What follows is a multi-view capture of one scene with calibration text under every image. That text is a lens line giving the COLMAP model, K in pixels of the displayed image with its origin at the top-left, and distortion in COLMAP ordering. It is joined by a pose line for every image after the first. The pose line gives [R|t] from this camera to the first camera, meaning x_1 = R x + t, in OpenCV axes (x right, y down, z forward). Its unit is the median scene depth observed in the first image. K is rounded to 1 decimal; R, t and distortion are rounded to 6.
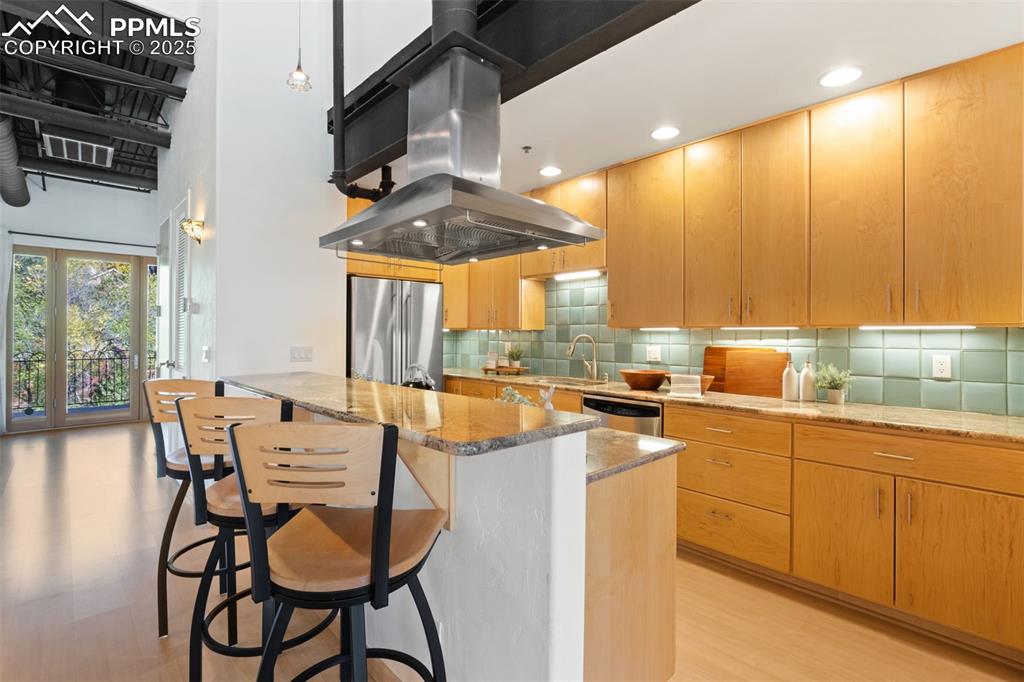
lens RADIAL K [[452.2, 0, 510.2], [0, 452.2, 328.6], [0, 0, 1]] dist [-0.000071, -0.000143]
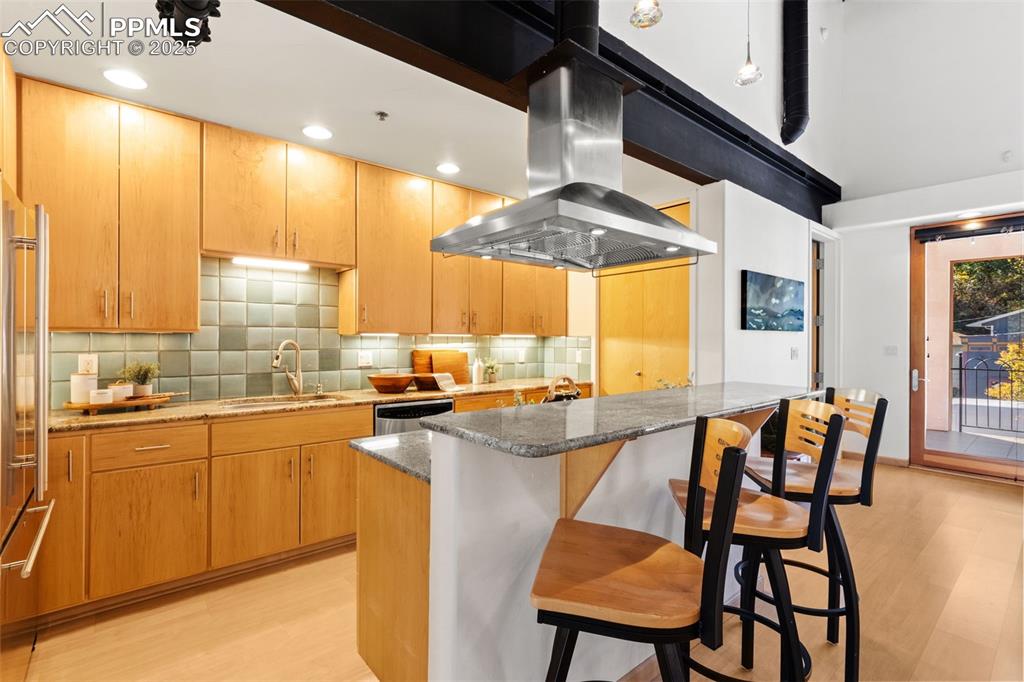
lens RADIAL K [[453.0, 0, 506.9], [0, 453.0, 340.4], [0, 0, 1]] dist [-0.002508, -0.000785]
pose [[0.095451, -0.005017, 0.995422, -0.746989], [-0.014565, 0.999873, 0.006436, 0.003851], [-0.995328, -0.015112, 0.095365, 0.669357]]
